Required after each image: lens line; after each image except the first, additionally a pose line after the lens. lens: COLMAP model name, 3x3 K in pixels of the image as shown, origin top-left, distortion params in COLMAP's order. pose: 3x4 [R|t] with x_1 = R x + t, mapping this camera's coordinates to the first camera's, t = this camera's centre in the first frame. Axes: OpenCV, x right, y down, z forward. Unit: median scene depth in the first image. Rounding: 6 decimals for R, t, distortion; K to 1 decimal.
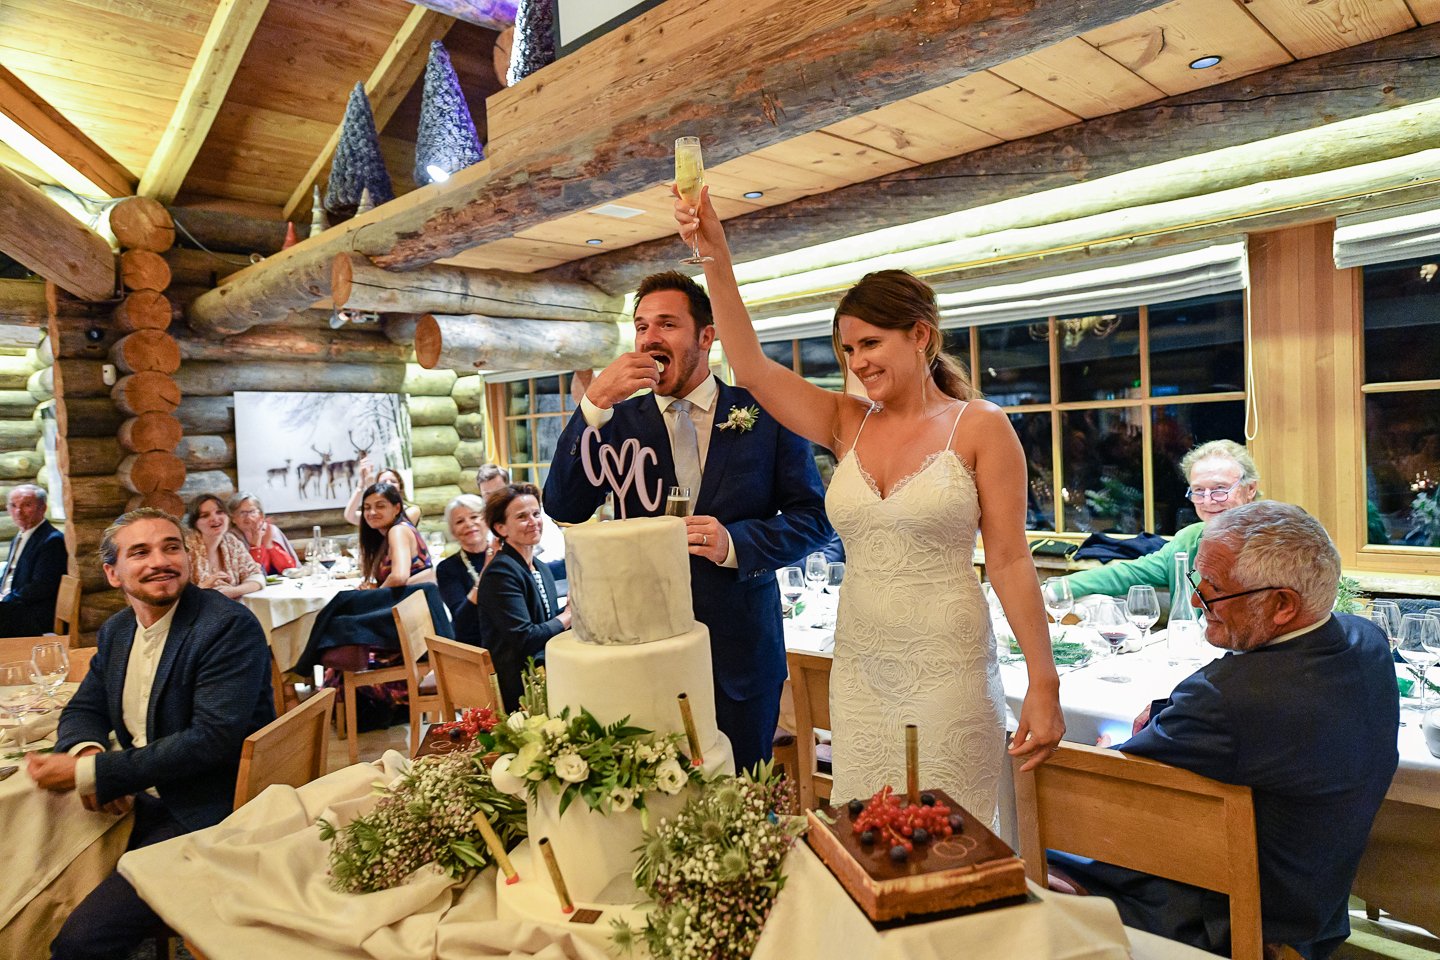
lens RADIAL K [[927.6, 0, 682.1], [0, 927.6, 485.7], [0, 0, 1]] dist [0.004593, 0.000142]
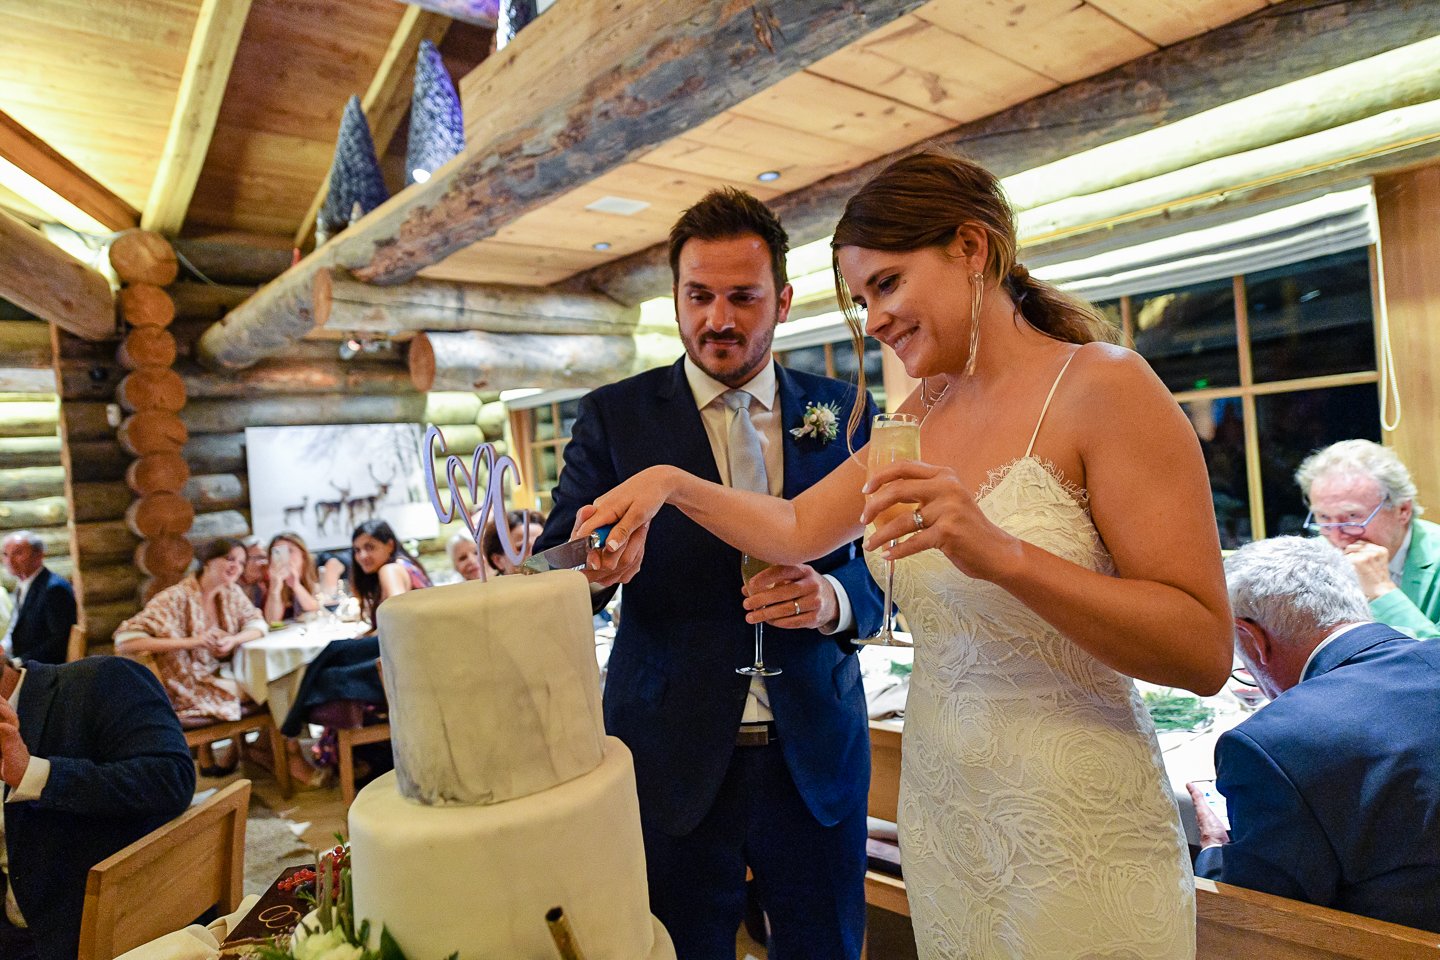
lens RADIAL K [[927.6, 0, 682.1], [0, 927.6, 485.7], [0, 0, 1]] dist [0.004593, 0.000142]
pose [[0.997913, -0.036998, -0.052926, 0.023802], [0.035637, 0.999015, -0.026425, -0.000803], [0.053852, 0.024484, 0.998249, 0.098949]]
